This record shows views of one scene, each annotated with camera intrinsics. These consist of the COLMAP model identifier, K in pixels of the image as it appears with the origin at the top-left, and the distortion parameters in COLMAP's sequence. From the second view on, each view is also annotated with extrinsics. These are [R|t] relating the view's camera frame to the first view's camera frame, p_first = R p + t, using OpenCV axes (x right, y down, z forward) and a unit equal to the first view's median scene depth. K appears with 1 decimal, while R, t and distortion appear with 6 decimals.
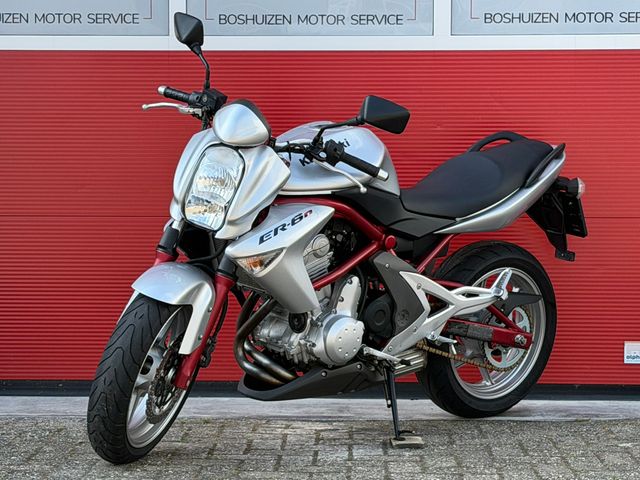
lens RADIAL K [[1711.4, 0, 328.9], [0, 1711.4, 242.9], [0, 0, 1]] dist [0.090538, 0.502098]
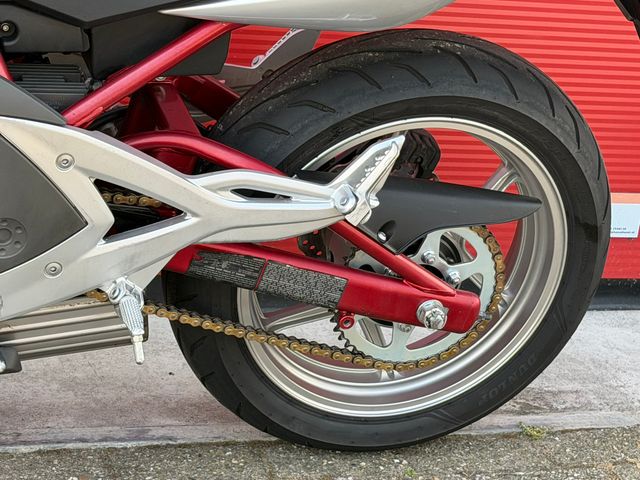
lens RADIAL K [[1711.4, 0, 328.9], [0, 1711.4, 242.9], [0, 0, 1]] dist [0.090538, 0.502098]
pose [[0.920525, 0.244239, -0.304927, 0.217303], [-0.147085, 0.939727, 0.308673, -0.076719], [0.361938, -0.239292, 0.900966, 0.706284]]
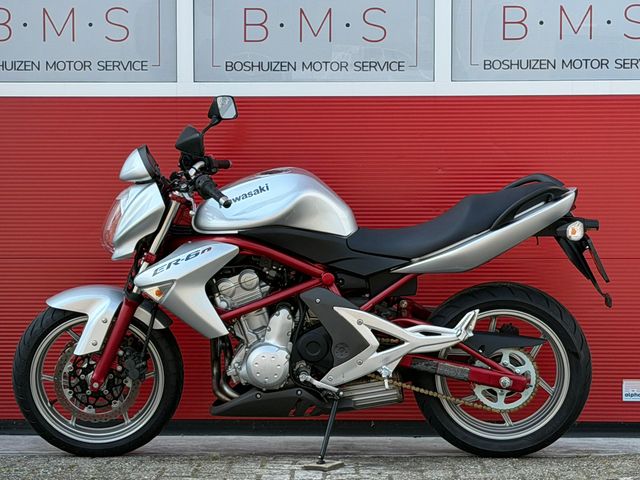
lens RADIAL K [[1711.4, 0, 328.9], [0, 1711.4, 242.9], [0, 0, 1]] dist [0.090538, 0.502098]
pose [[0.755207, 0.022374, -0.655105, 0.739432], [-0.030747, 0.999526, -0.001308, -0.021737], [0.654765, 0.021130, 0.755537, 0.189573]]
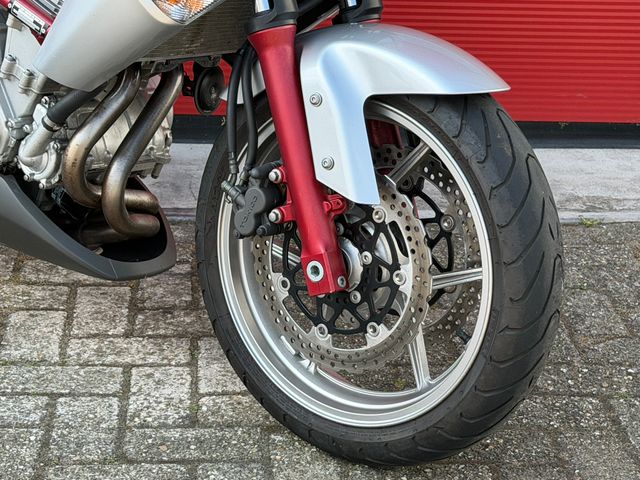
lens RADIAL K [[1547.0, 0, 332.0], [0, 1547.0, 242.7], [0, 0, 1]] dist [0.110238, 0.292892]
pose [[0.994689, -0.002652, 0.102888, 0.005729], [-0.032245, 0.941311, 0.335998, -0.071820], [-0.097741, -0.337531, 0.936226, 0.556251]]
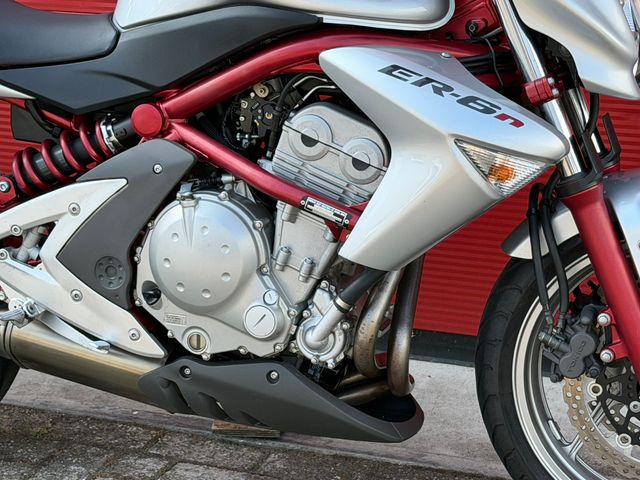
lens RADIAL K [[1547.0, 0, 332.0], [0, 1547.0, 242.7], [0, 0, 1]] dist [0.110238, 0.292892]
pose [[0.912287, -0.161173, 0.376505, -0.190379], [0.041649, 0.951053, 0.306207, -0.108972], [-0.407428, -0.263668, 0.874346, 0.592906]]
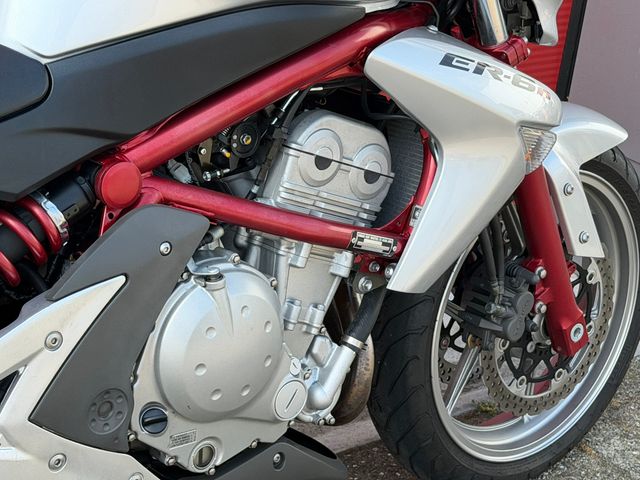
lens RADIAL K [[1547.0, 0, 332.0], [0, 1547.0, 242.7], [0, 0, 1]] dist [0.110238, 0.292892]
pose [[0.138363, -0.403930, 0.904266, -0.342775], [-0.095595, 0.903337, 0.418142, -0.130375], [-0.985757, -0.144299, 0.086375, 0.945234]]
